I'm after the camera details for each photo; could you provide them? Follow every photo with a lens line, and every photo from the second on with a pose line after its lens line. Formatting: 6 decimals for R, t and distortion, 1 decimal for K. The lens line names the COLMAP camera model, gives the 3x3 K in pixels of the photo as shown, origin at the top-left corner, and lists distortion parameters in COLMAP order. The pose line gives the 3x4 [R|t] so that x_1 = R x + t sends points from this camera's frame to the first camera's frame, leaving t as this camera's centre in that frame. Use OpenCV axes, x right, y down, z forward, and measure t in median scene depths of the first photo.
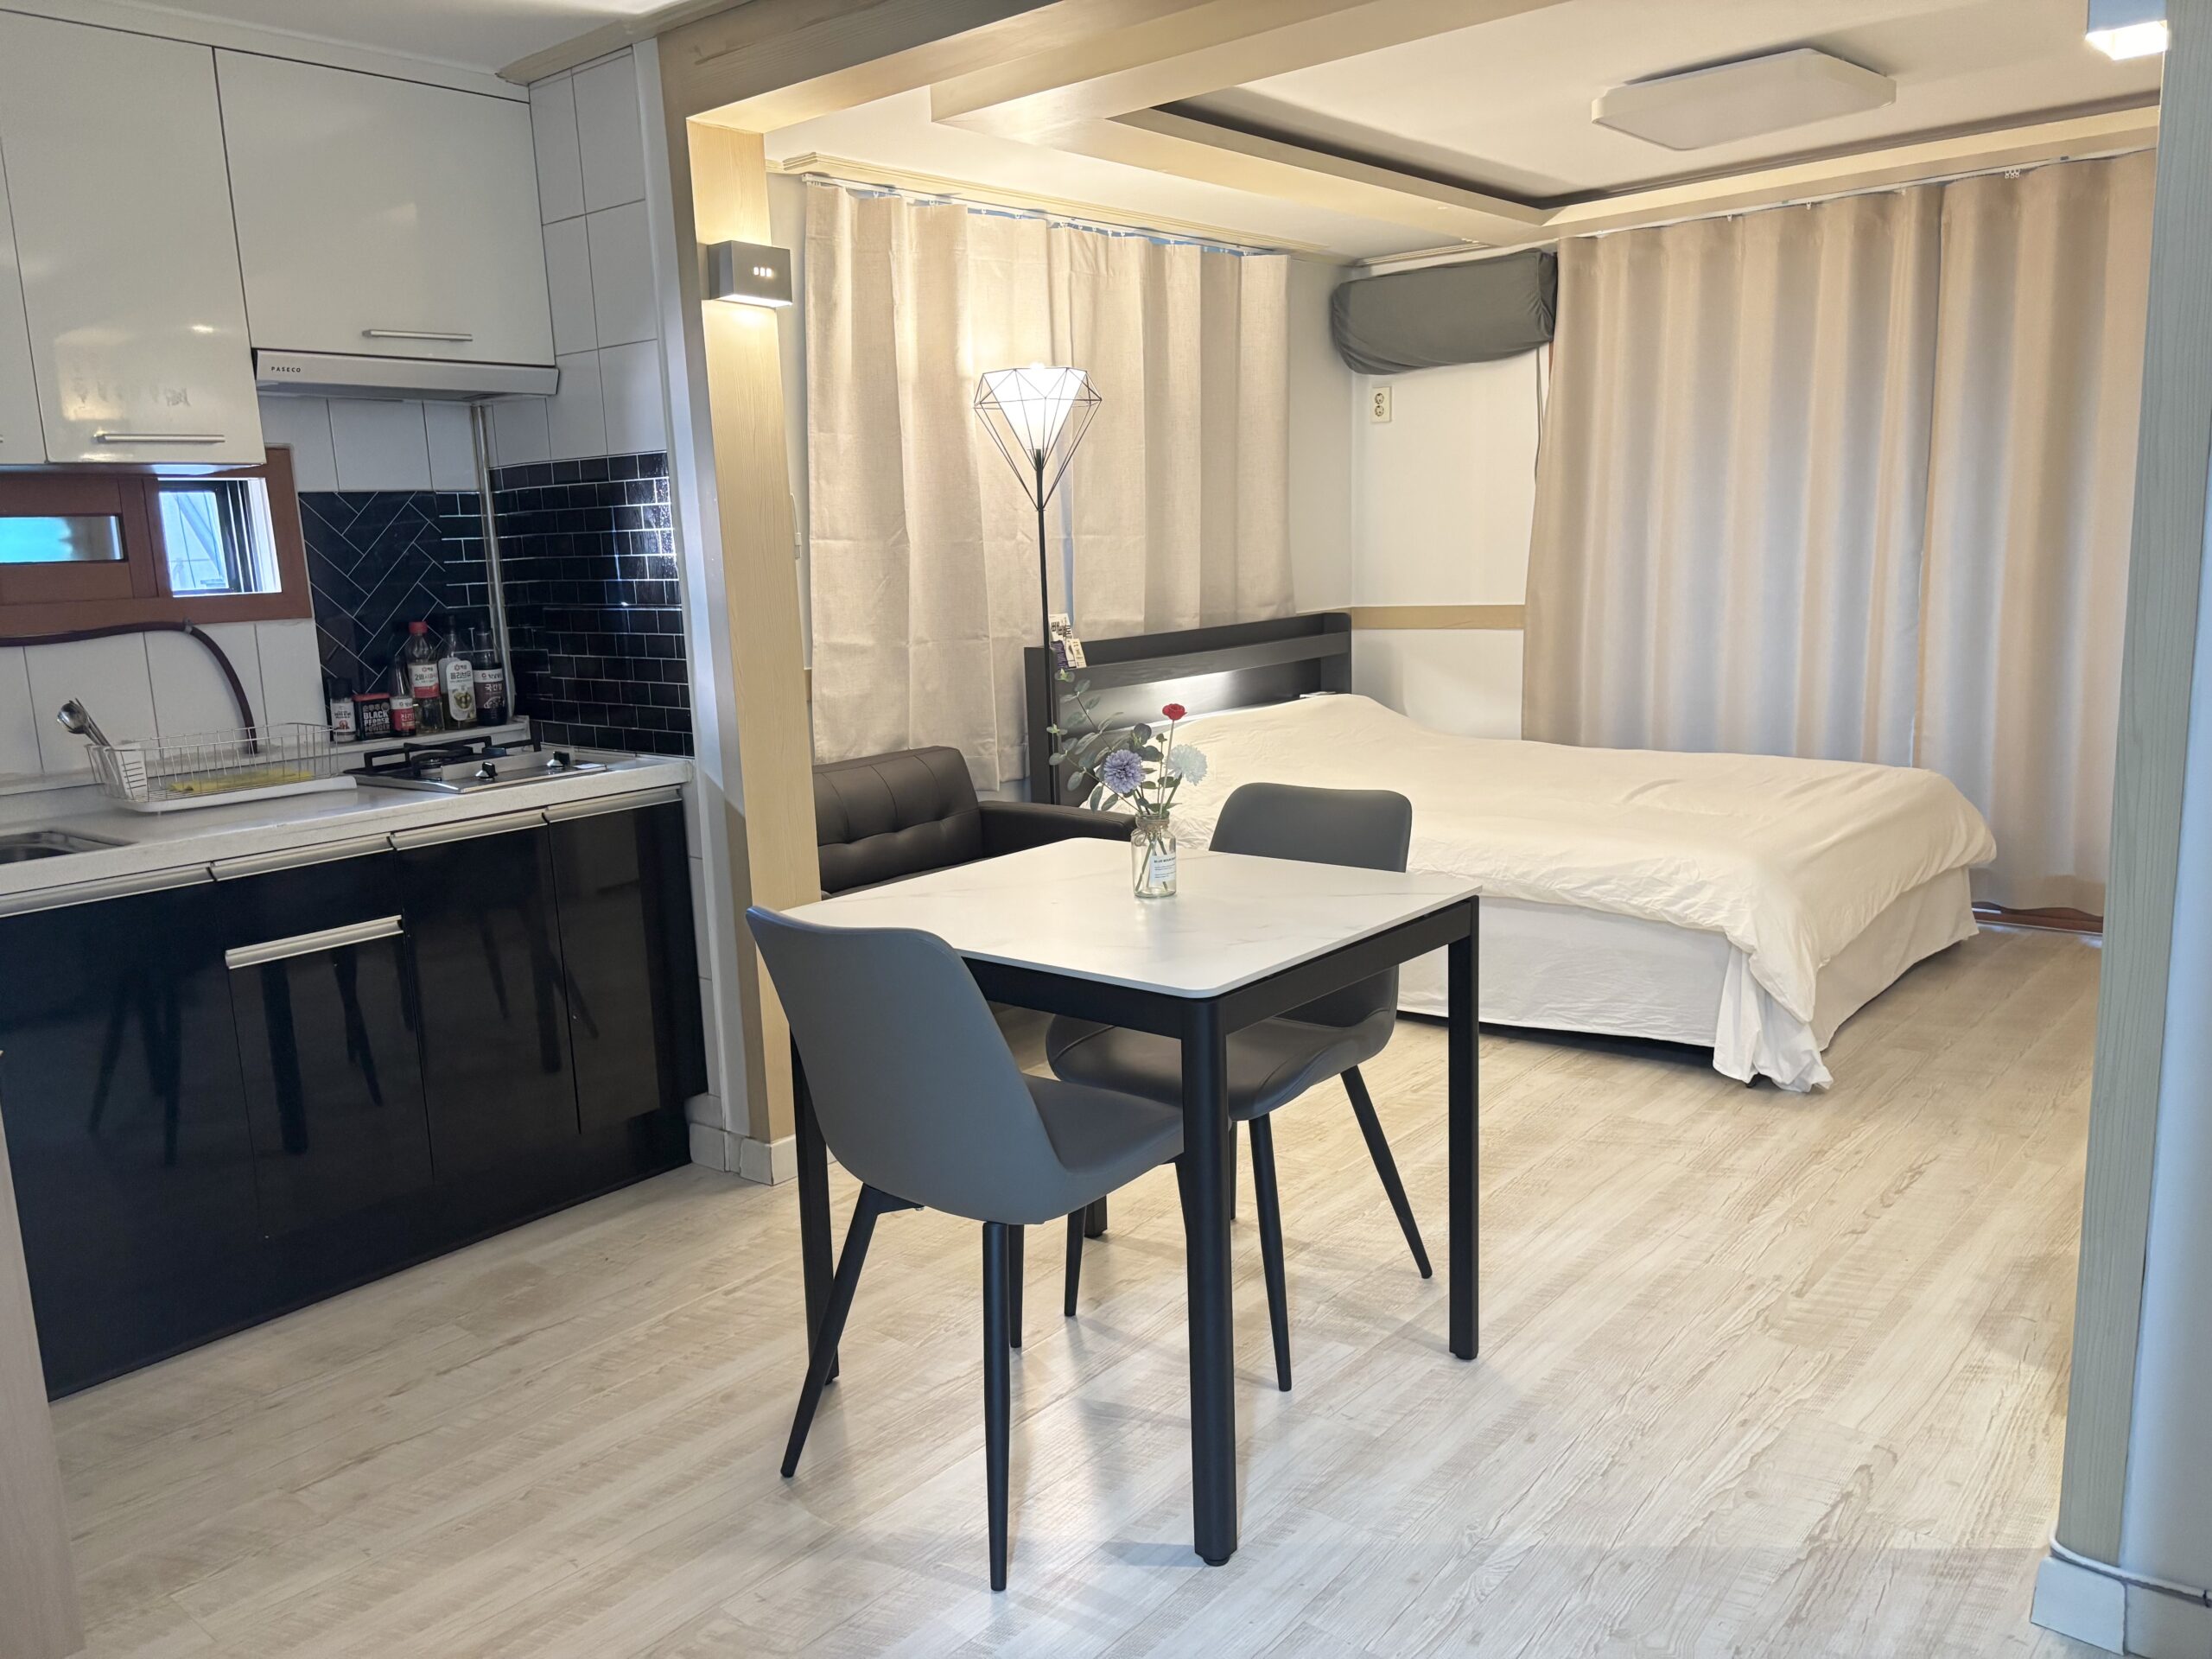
lens RADIAL K [[1761.2, 0, 1068.1], [0, 1761.2, 877.3], [0, 0, 1]] dist [0.043547, -0.056516]
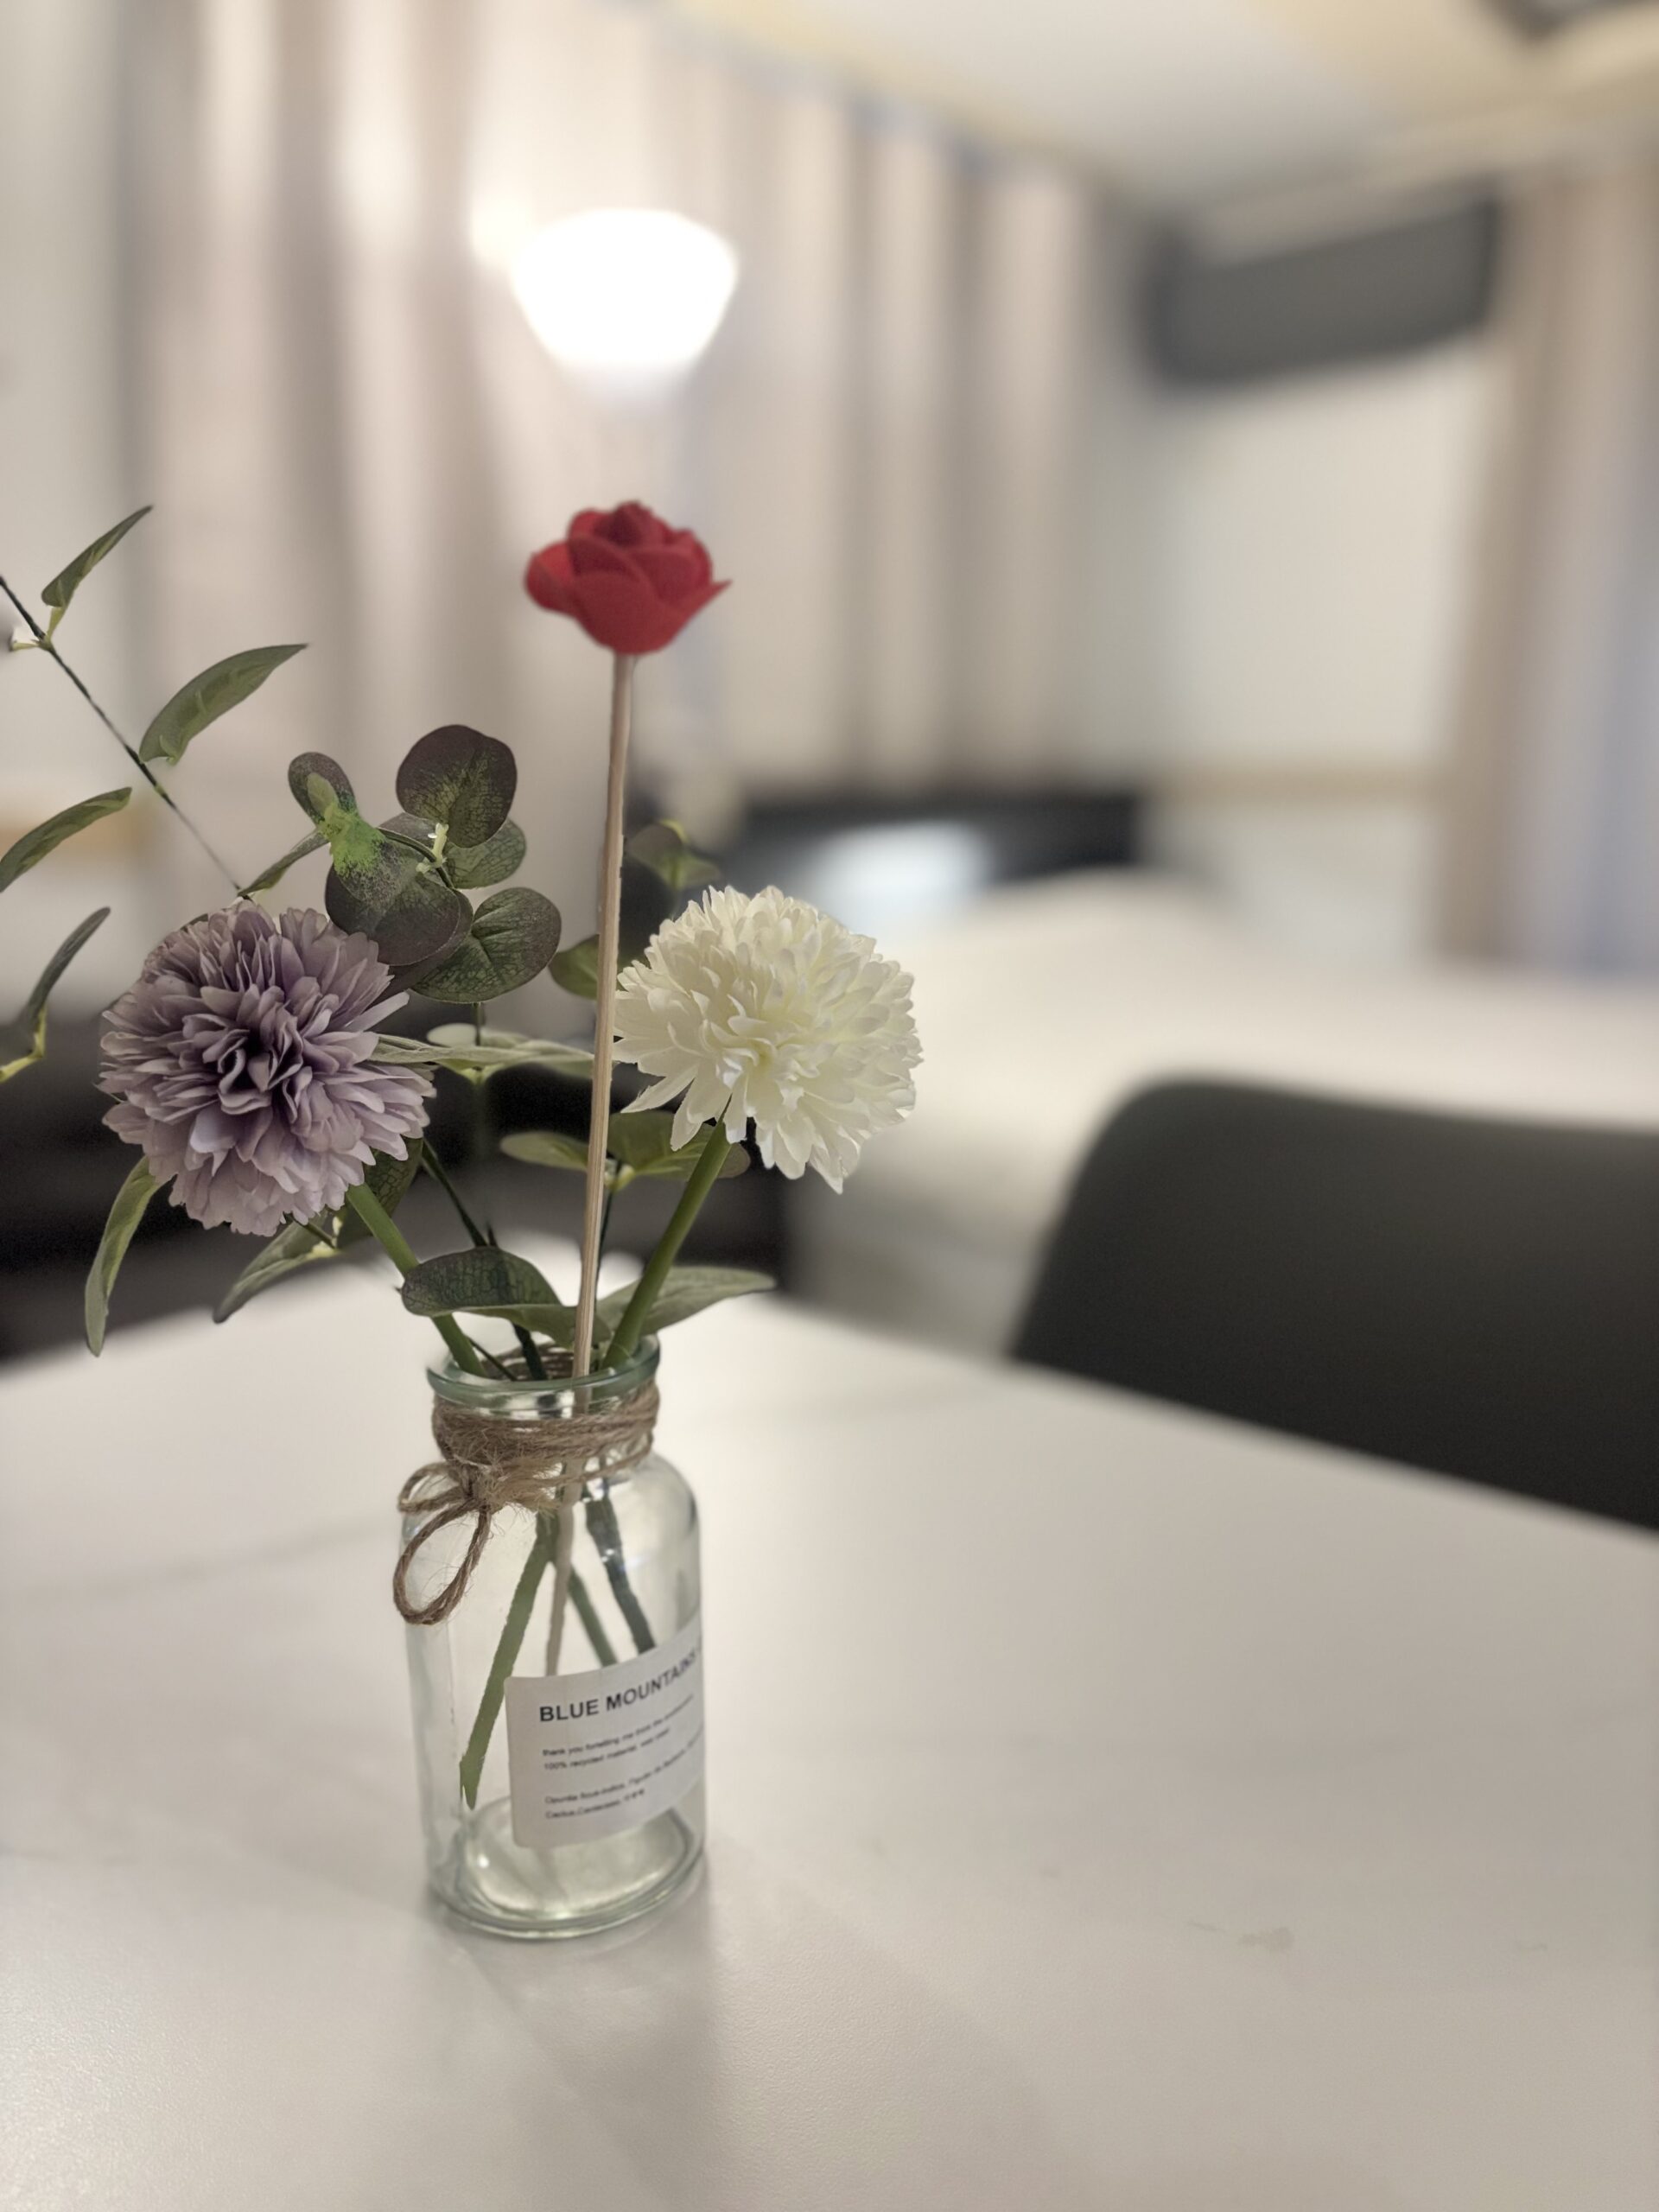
lens RADIAL K [[1761.2, 0, 824.8], [0, 1761.2, 1114.9], [0, 0, 1]] dist [0.043547, -0.056516]
pose [[0.999394, 0.027783, 0.020949, 0.038936], [-0.027787, 0.999614, -0.000063, -0.030293], [-0.020943, -0.000519, 0.999781, 0.473409]]
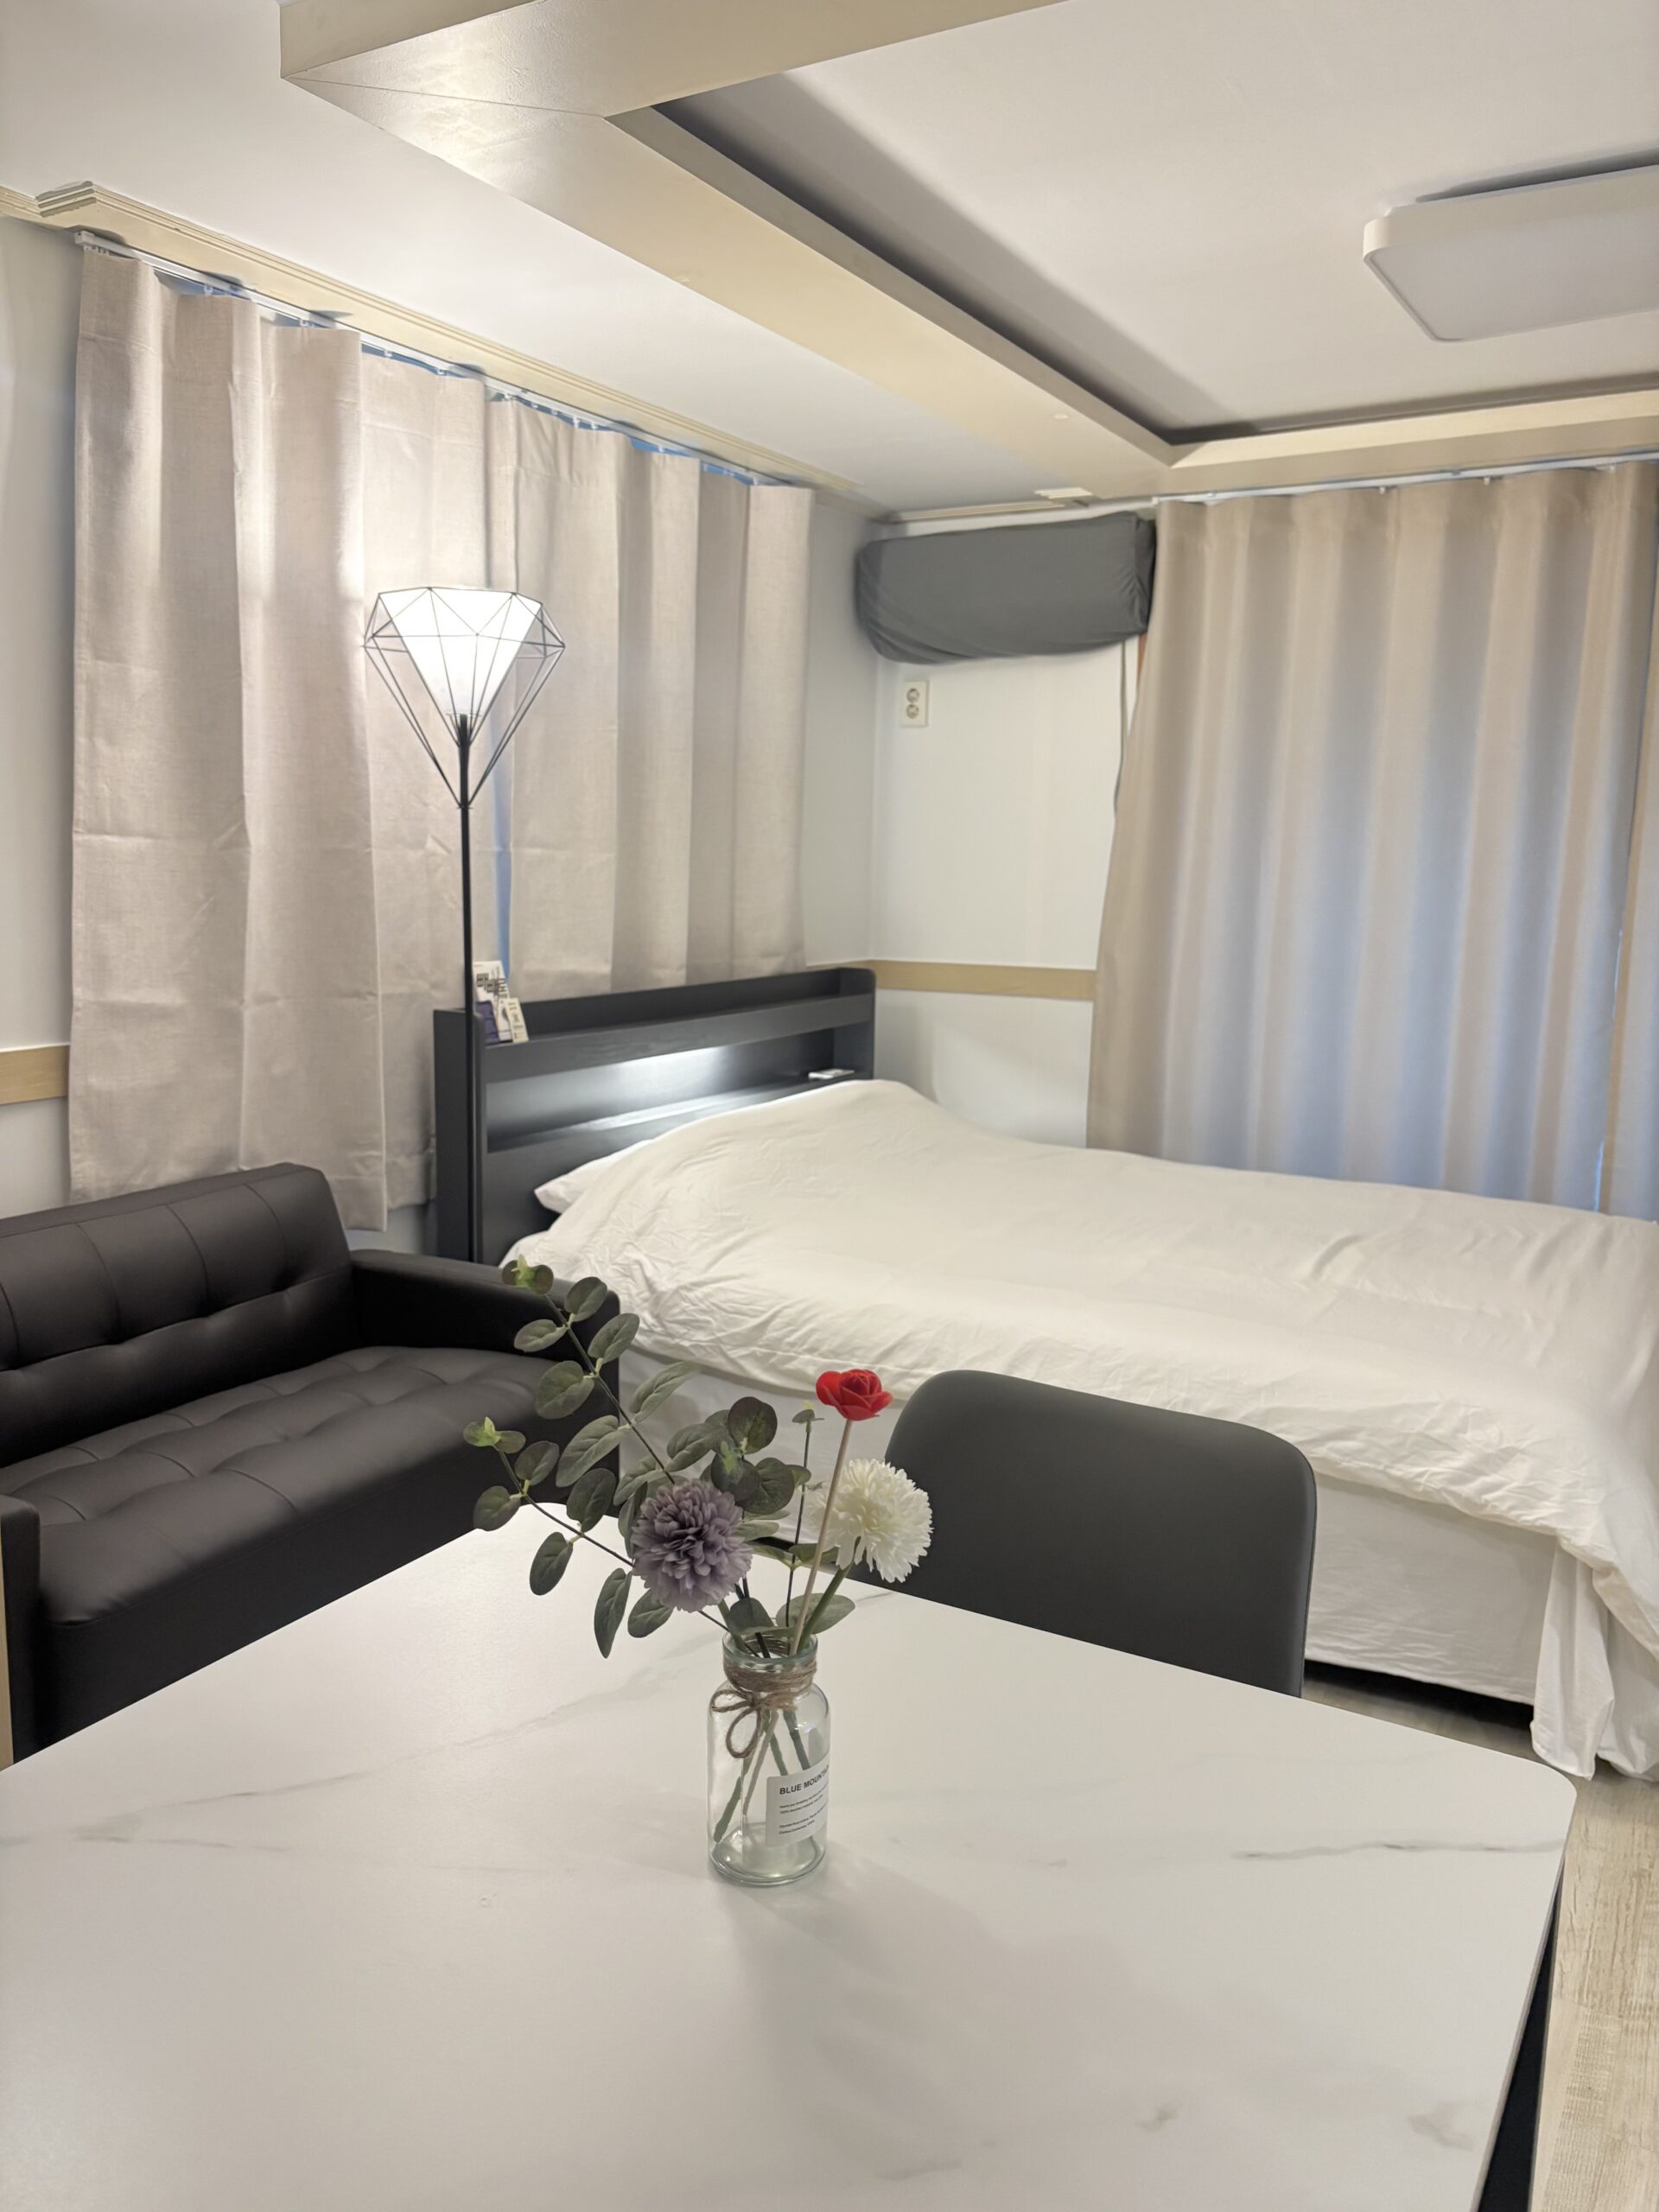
lens RADIAL K [[1761.2, 0, 827.8], [0, 1761.2, 1100.3], [0, 0, 1]] dist [0.043547, -0.056516]
pose [[0.980437, 0.027911, 0.194843, -0.008154], [-0.018120, 0.998490, -0.051855, -0.071391], [-0.195996, 0.047310, 0.979463, 0.350513]]
